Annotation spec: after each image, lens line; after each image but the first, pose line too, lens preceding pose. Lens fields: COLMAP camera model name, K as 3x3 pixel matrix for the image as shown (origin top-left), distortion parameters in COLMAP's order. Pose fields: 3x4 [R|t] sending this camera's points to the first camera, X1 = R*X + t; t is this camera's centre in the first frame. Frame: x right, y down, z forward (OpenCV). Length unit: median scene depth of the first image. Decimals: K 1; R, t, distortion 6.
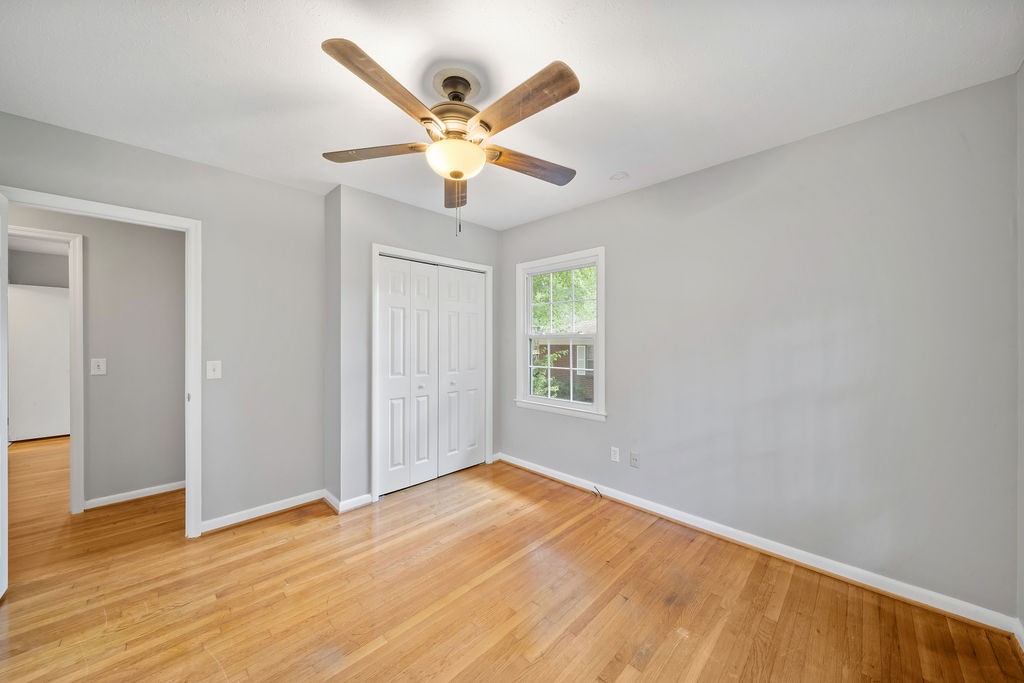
lens RADIAL K [[361.9, 0, 512.0], [0, 361.9, 334.7], [0, 0, 1]] dist [0.001279, -0.001960]
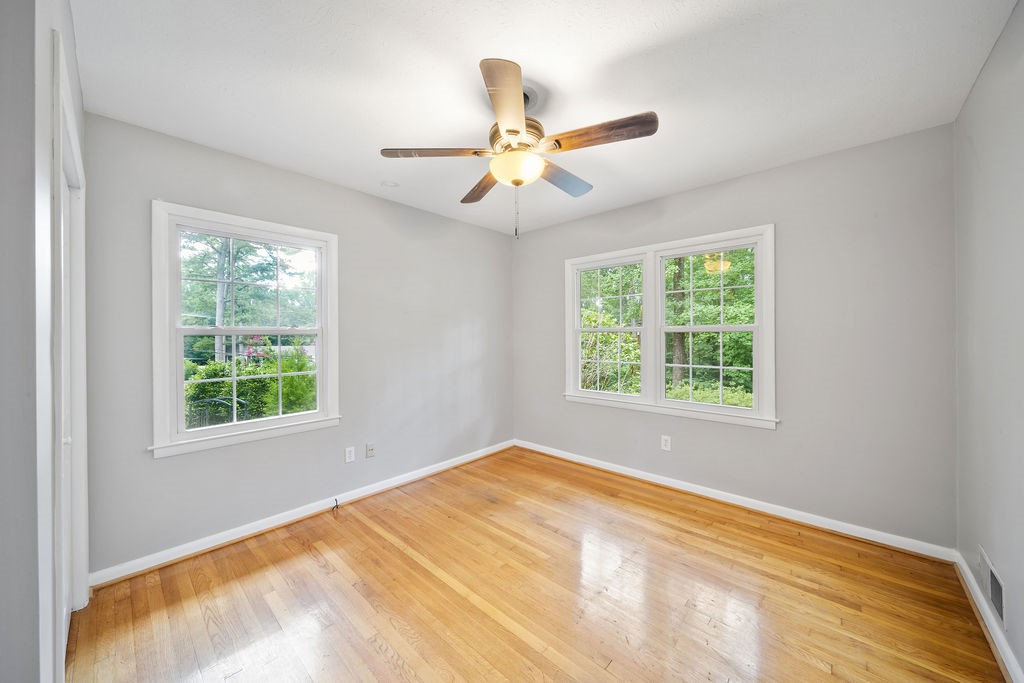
lens RADIAL K [[364.5, 0, 510.9], [0, 364.5, 324.6], [0, 0, 1]] dist [-0.001347, -0.000203]
pose [[-0.037194, 0.029263, 0.998880, -0.813234], [-0.001208, 0.999569, -0.029328, 0.015052], [-0.999307, -0.002297, -0.037142, 0.697825]]
